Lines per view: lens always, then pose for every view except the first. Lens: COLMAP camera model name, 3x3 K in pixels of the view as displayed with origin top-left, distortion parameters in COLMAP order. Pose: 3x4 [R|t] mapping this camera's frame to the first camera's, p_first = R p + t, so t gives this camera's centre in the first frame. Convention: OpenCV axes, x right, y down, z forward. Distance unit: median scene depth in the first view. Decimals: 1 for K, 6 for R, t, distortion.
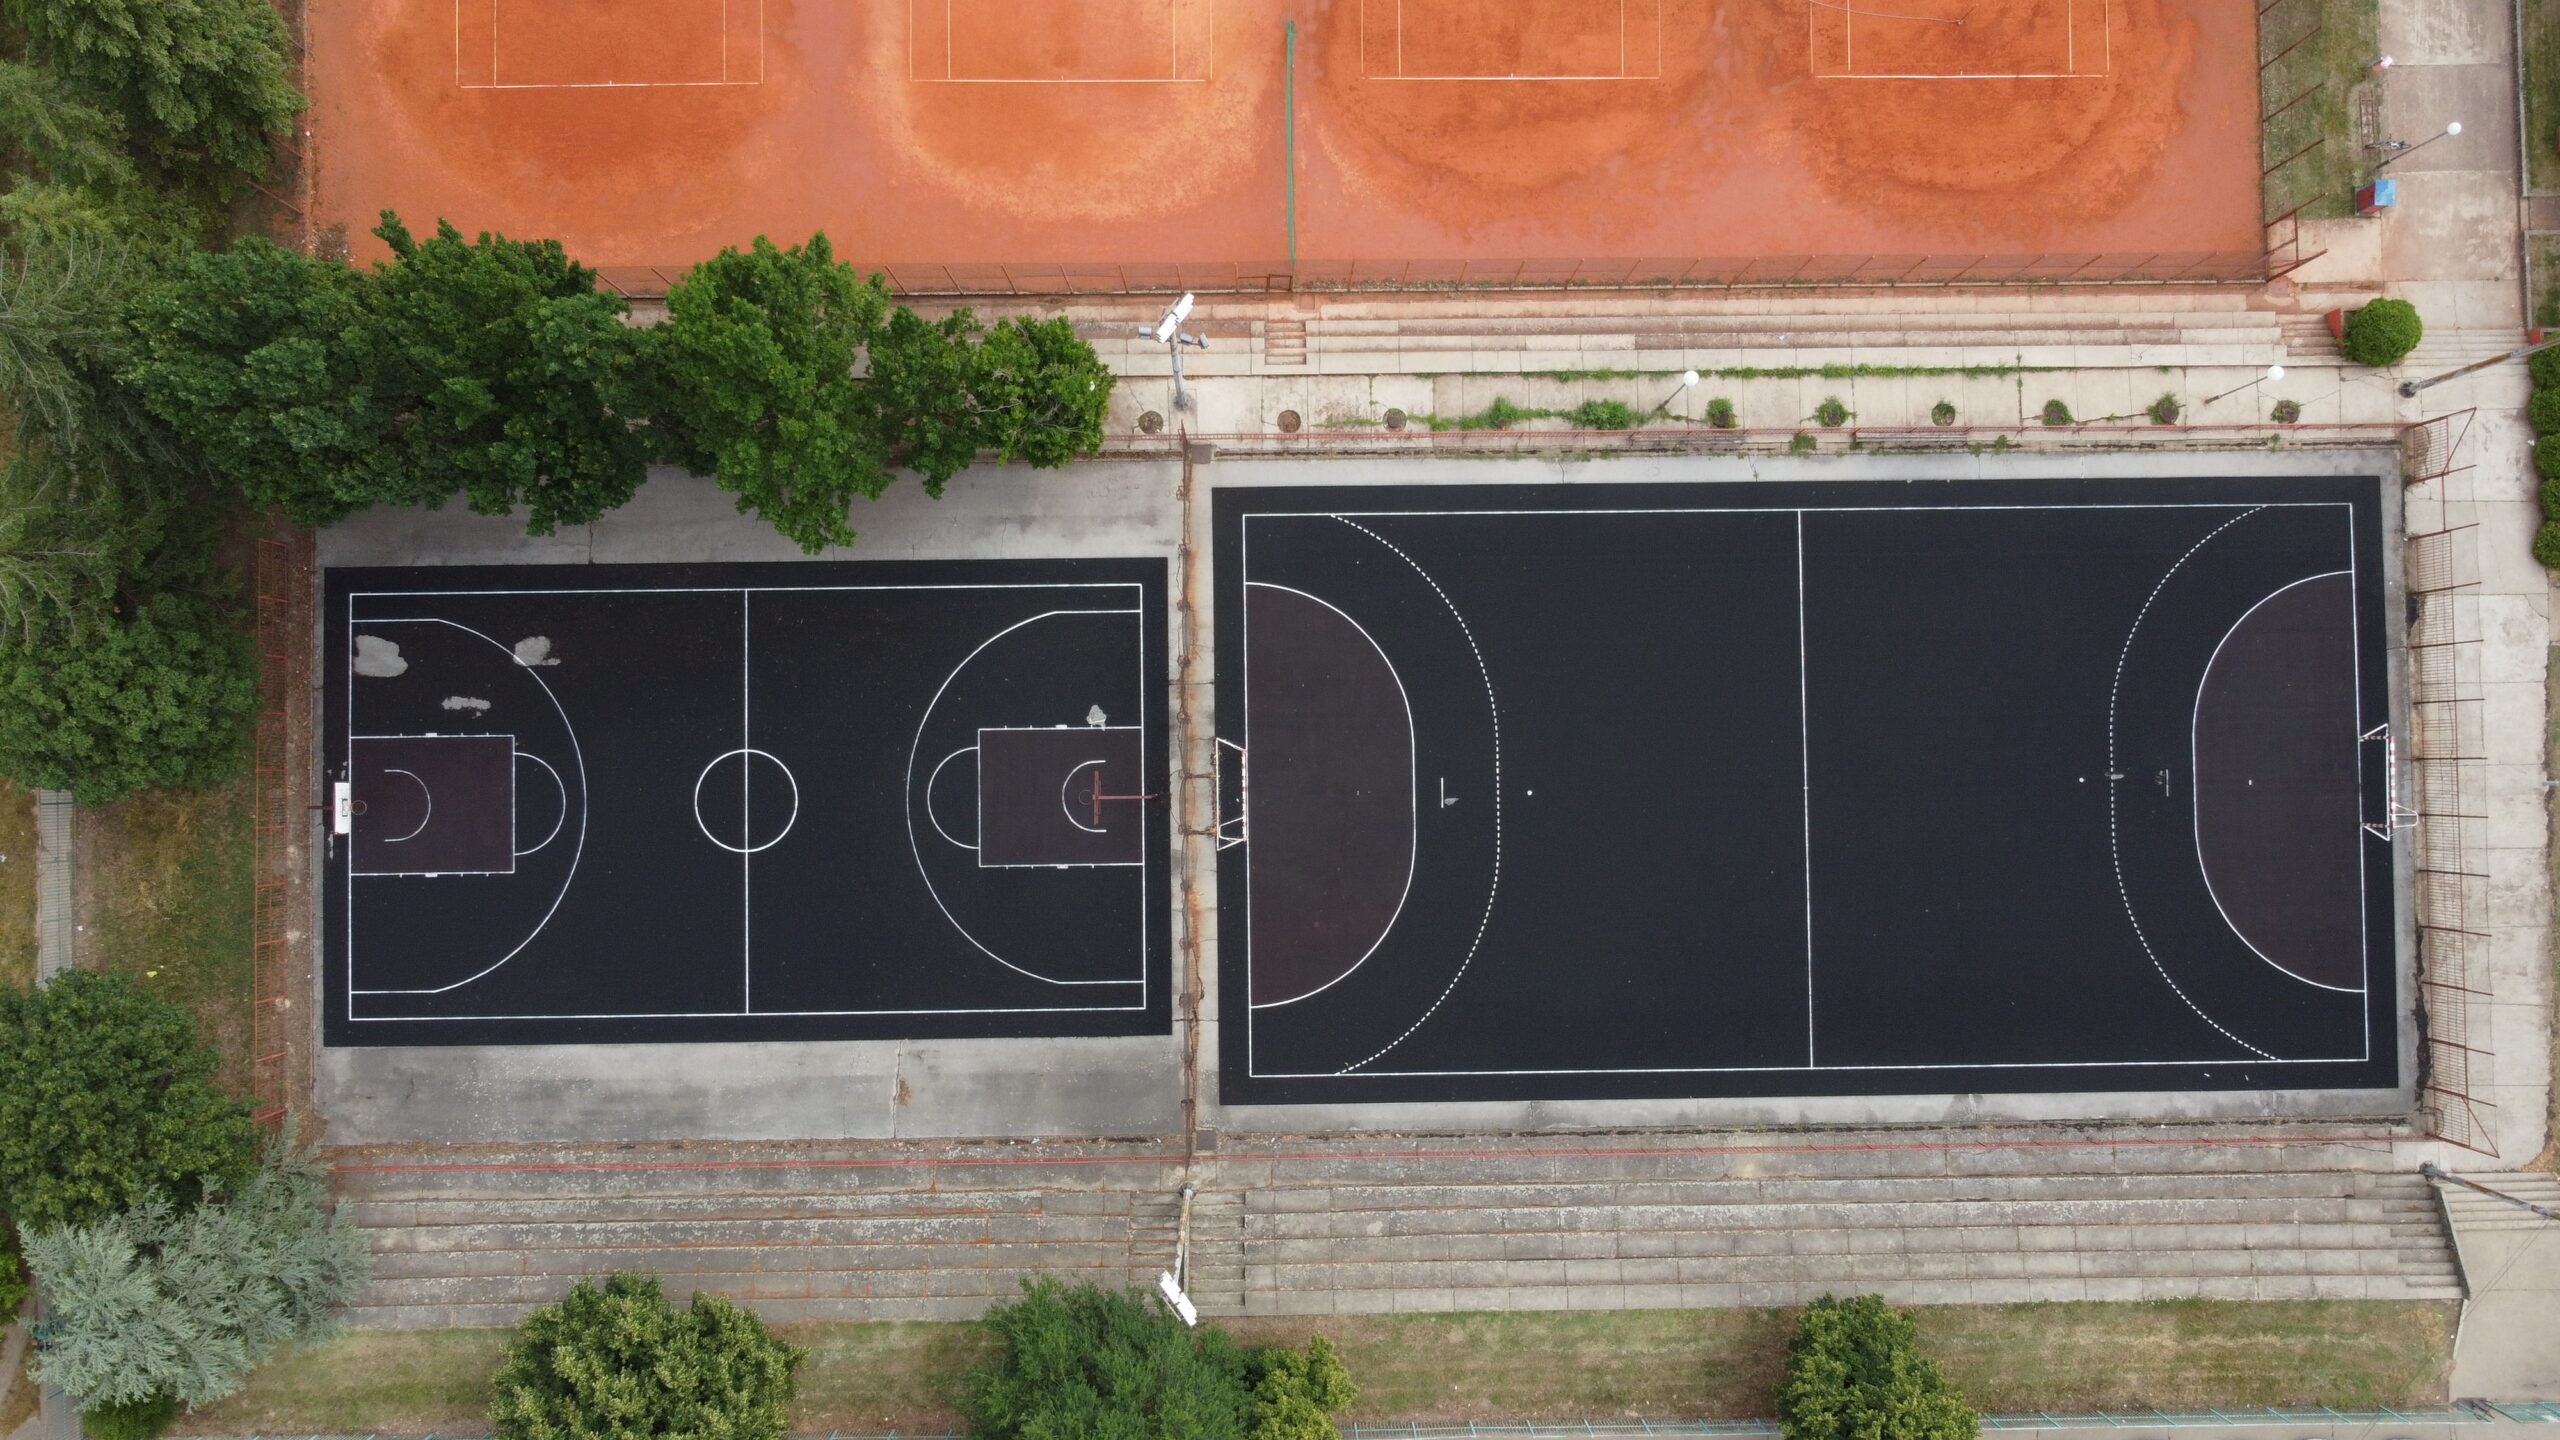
lens RADIAL K [[1803.2, 0, 1279.7], [0, 1803.2, 713.9], [0, 0, 1]] dist [0.001955, -0.006124]
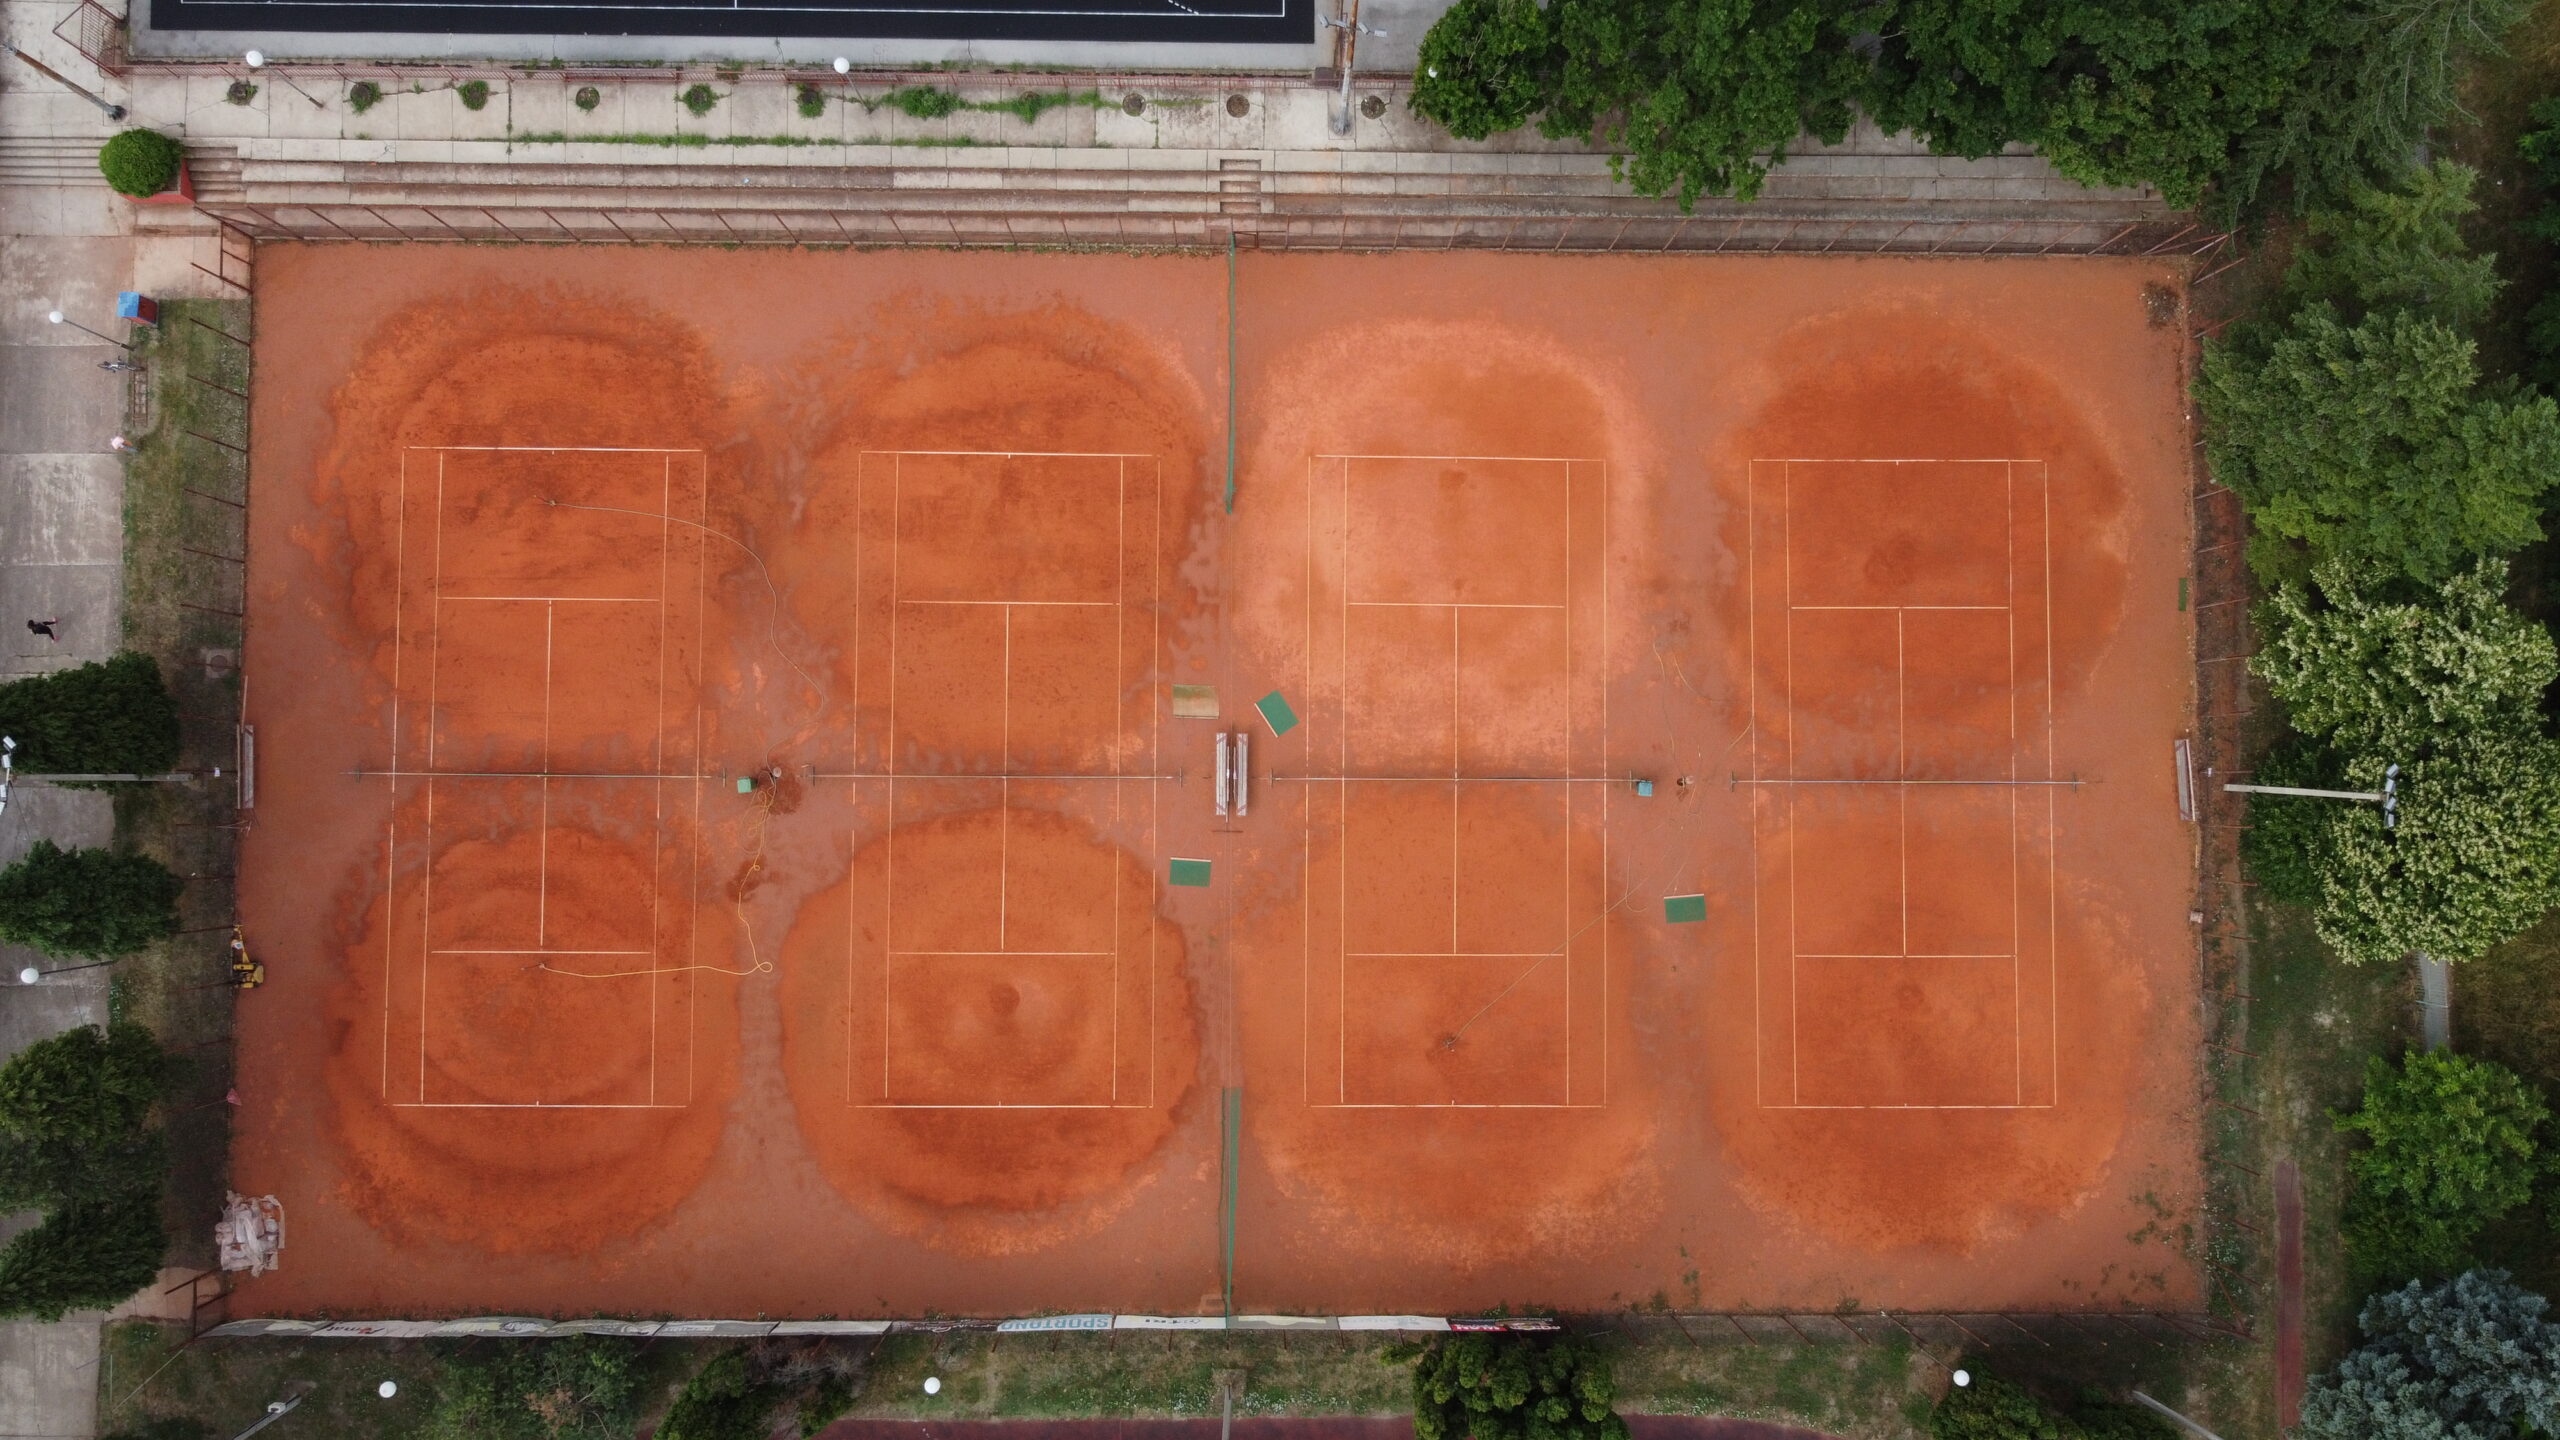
lens RADIAL K [[1770.6, 0, 1299.1], [0, 1770.6, 720.5], [0, 0, 1]] dist [-0.004517, -0.005466]
pose [[-0.999199, -0.016350, -0.036521, 0.001431], [0.013638, -0.997216, 0.073311, -0.580531], [-0.037618, 0.072755, 0.996640, 0.026603]]
